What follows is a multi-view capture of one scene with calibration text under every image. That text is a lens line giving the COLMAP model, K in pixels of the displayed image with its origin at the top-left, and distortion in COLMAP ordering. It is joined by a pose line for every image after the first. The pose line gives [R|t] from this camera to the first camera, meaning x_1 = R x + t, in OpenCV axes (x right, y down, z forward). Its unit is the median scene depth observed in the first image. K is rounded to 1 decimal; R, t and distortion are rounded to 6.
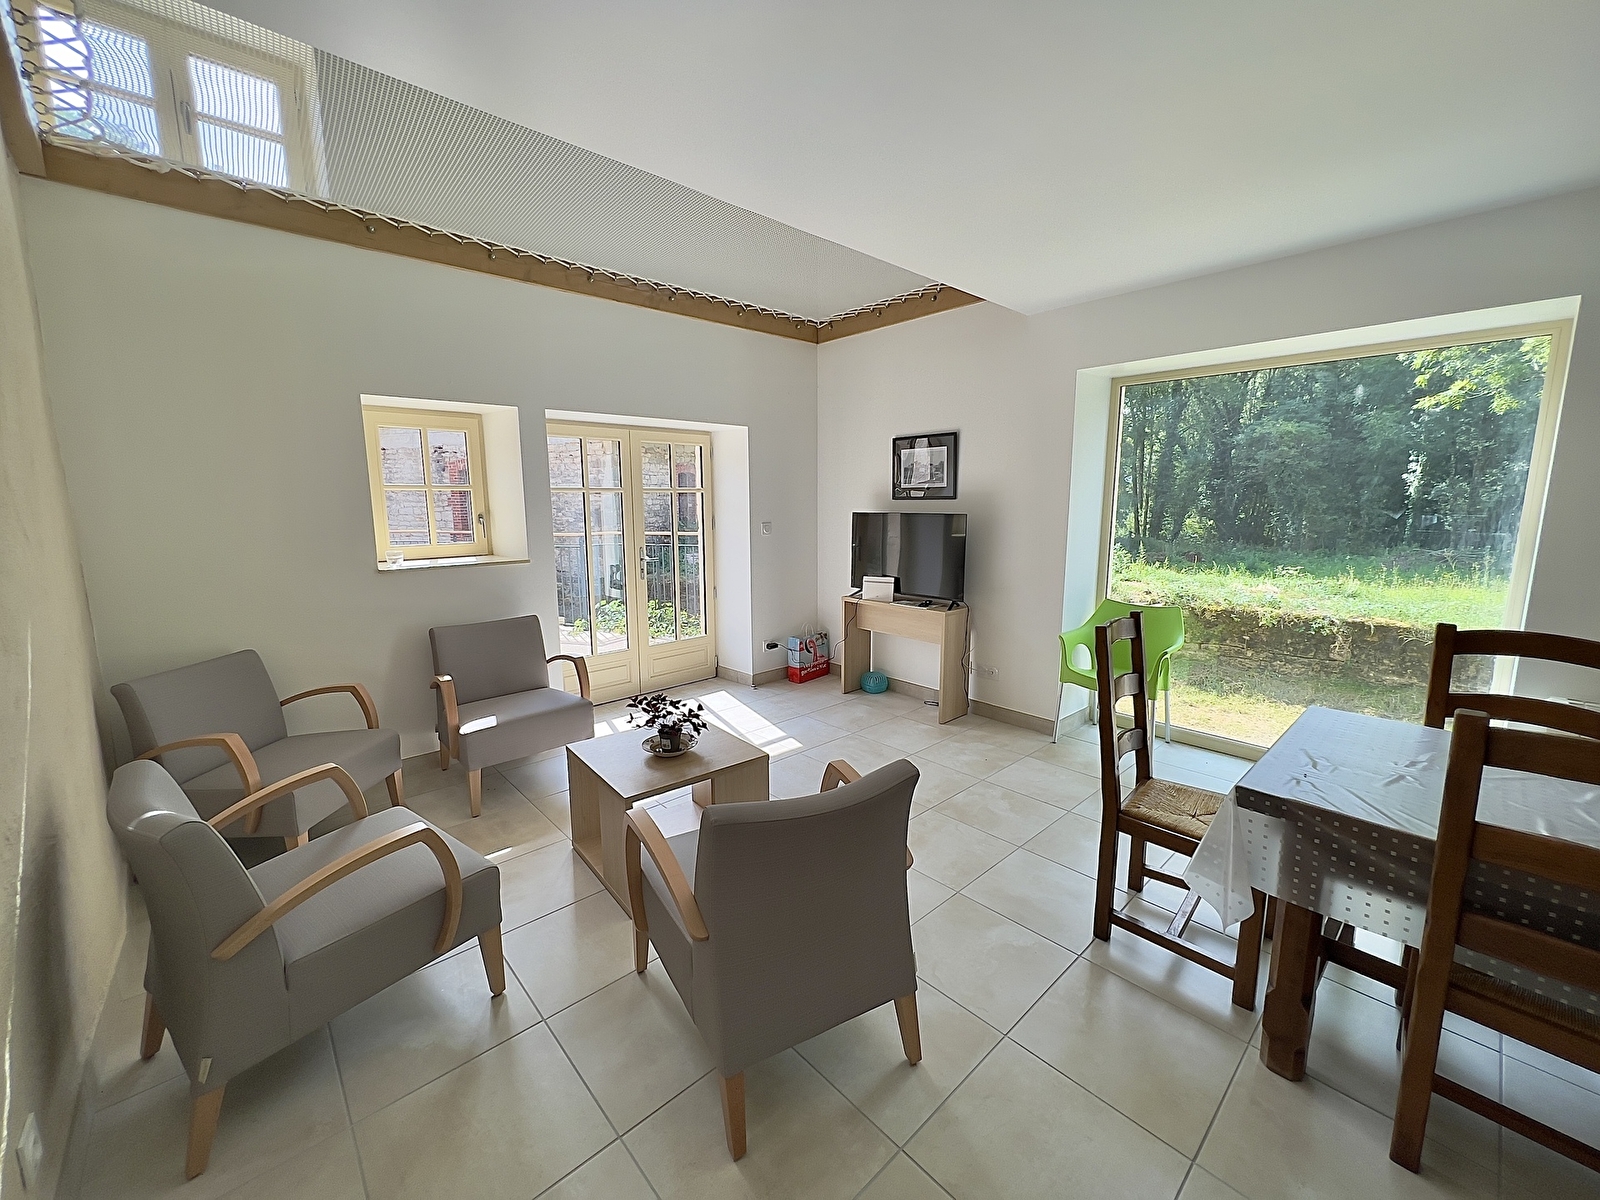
lens RADIAL K [[642.7, 0, 800.5], [0, 642.7, 595.7], [0, 0, 1]] dist [-0.000159, 0.000625]
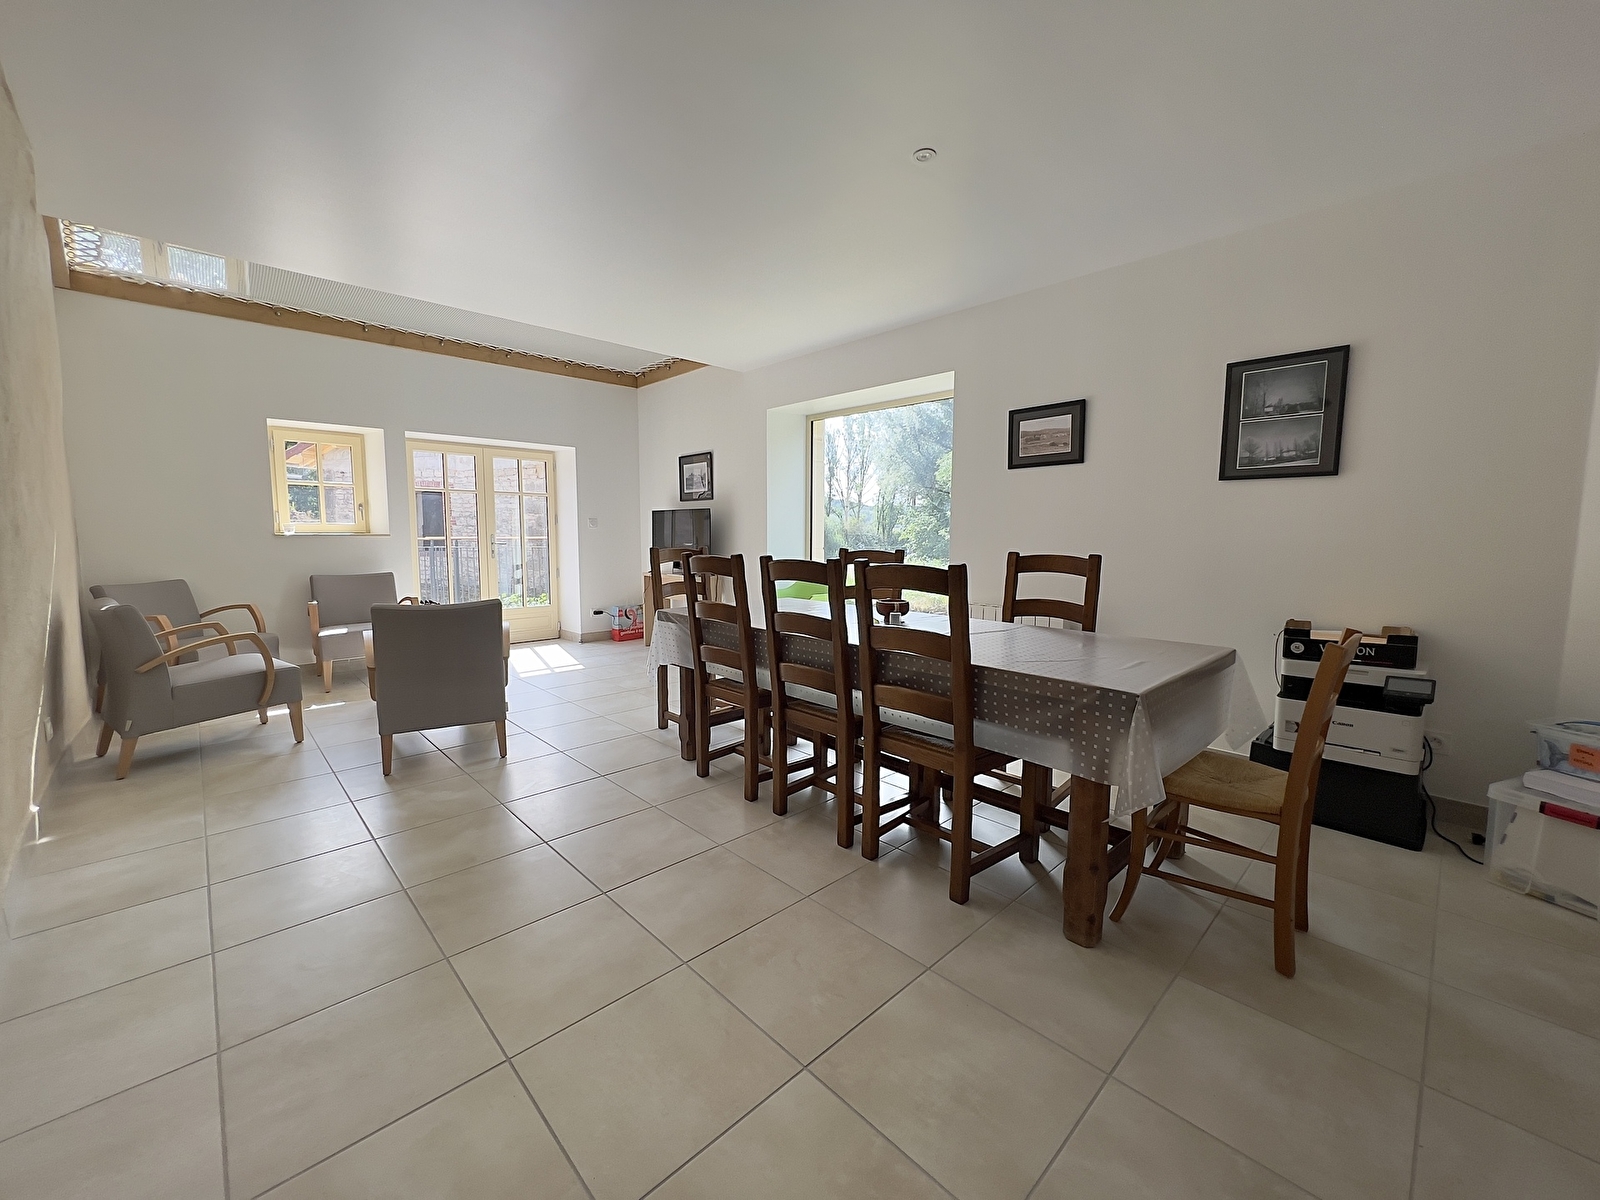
lens RADIAL K [[642.7, 0, 799.4], [0, 642.7, 596.8], [0, 0, 1]] dist [-0.000159, 0.000625]
pose [[0.999780, 0.007747, 0.019506, 0.427123], [-0.006718, 0.998609, -0.052303, 0.139791], [-0.019884, 0.052160, 0.998441, -0.407479]]
